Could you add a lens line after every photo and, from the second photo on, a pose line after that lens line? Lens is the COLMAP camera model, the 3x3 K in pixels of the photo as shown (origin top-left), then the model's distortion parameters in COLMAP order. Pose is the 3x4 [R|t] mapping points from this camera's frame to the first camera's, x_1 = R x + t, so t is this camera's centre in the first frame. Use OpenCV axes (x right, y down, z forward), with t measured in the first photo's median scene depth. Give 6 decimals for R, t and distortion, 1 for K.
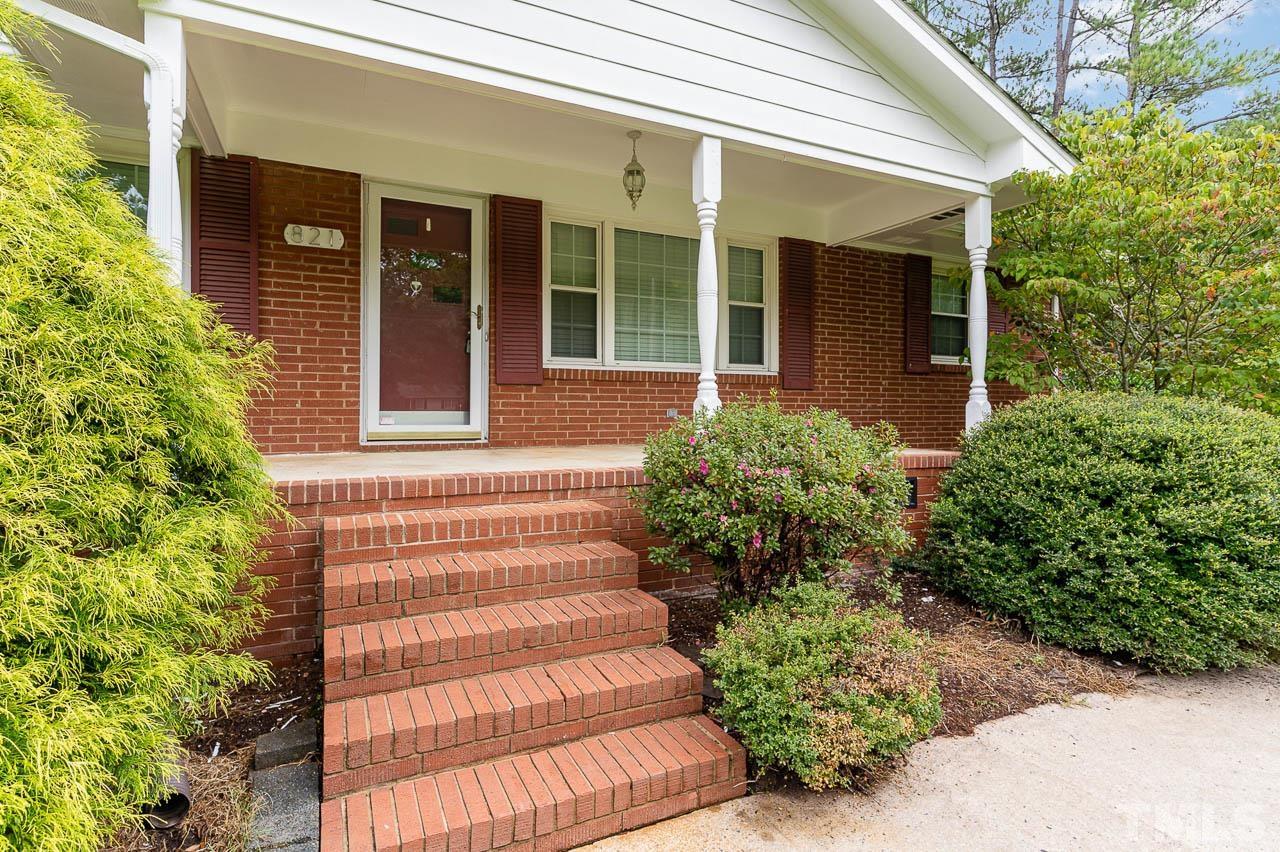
lens RADIAL K [[631.1, 0, 632.6], [0, 631.1, 423.1], [0, 0, 1]] dist [-0.002910, -0.000296]
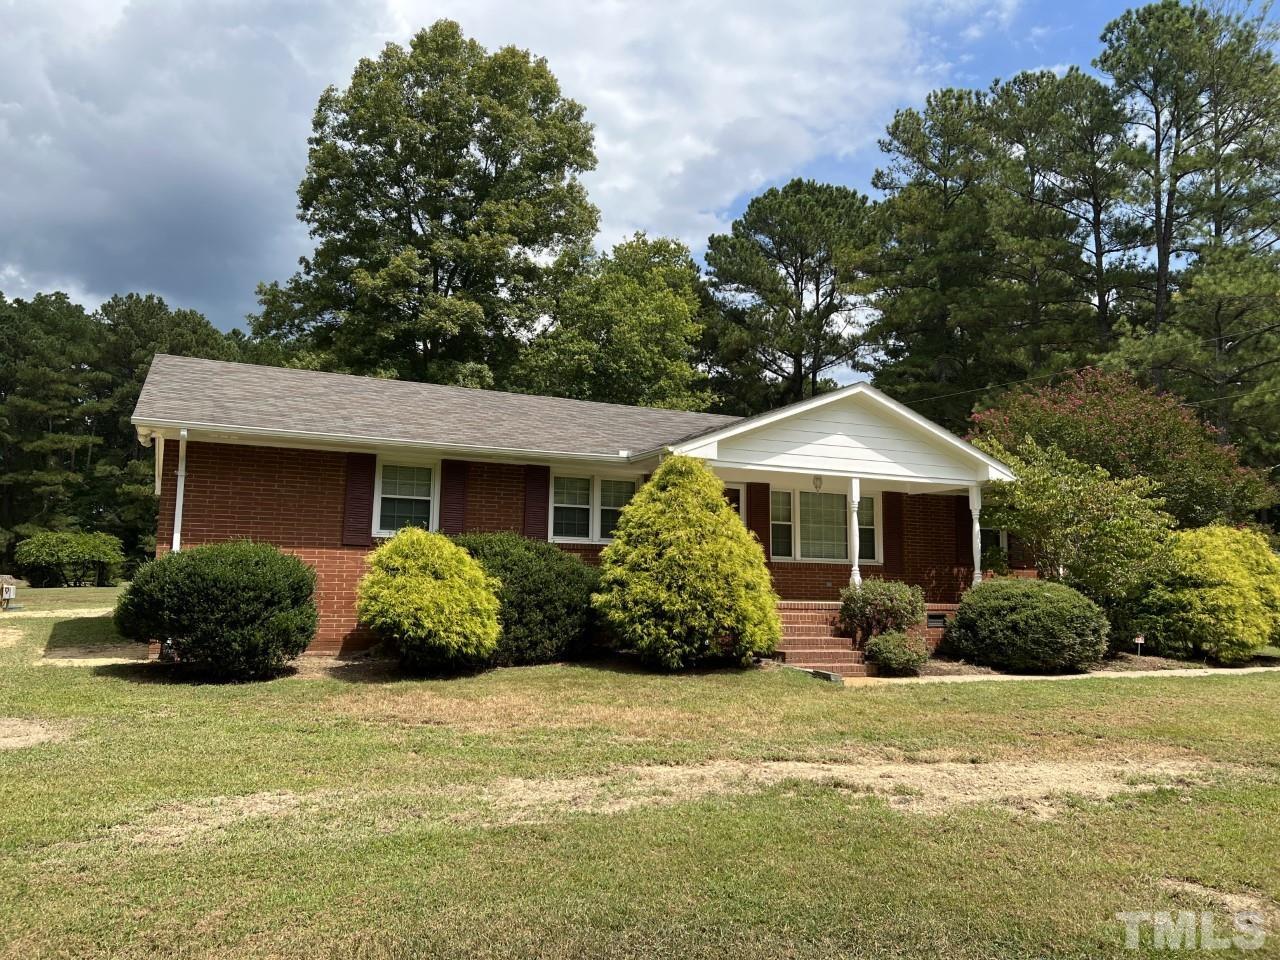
lens RADIAL K [[837.0, 0, 623.3], [0, 837.0, 484.8], [0, 0, 1]] dist [0.062198, -0.076032]
pose [[0.997430, 0.007611, -0.071248, -0.471170], [-0.017829, 0.989431, -0.143905, 0.078701], [0.069400, 0.144805, 0.987023, -2.015019]]
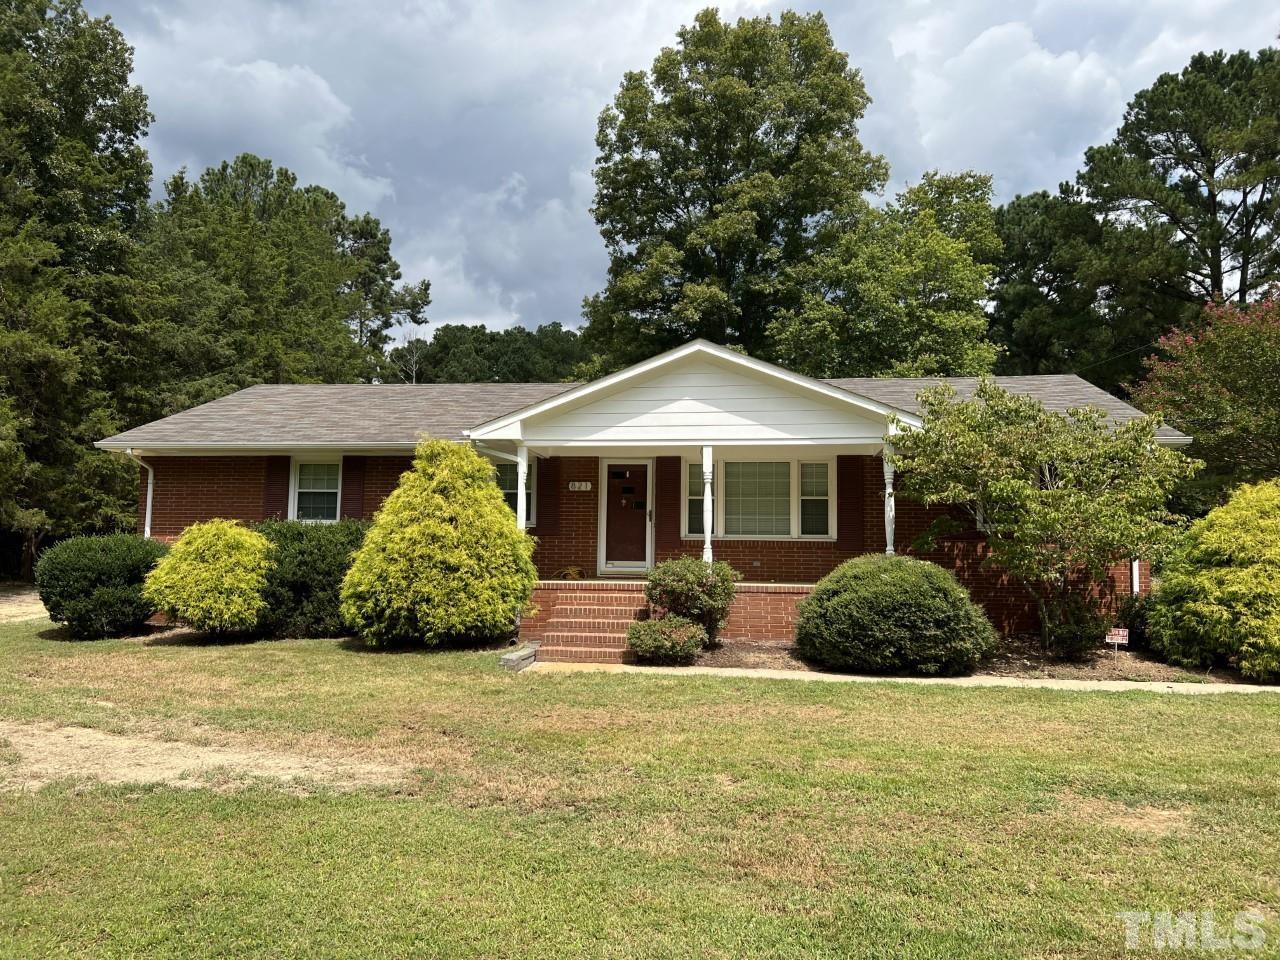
lens RADIAL K [[837.0, 0, 623.3], [0, 837.0, 484.8], [0, 0, 1]] dist [0.062198, -0.076032]
pose [[0.837303, -0.038353, -0.545392, 1.245136], [-0.025807, 0.993652, -0.109496, 0.035867], [0.546129, 0.105756, 0.830999, -1.408274]]
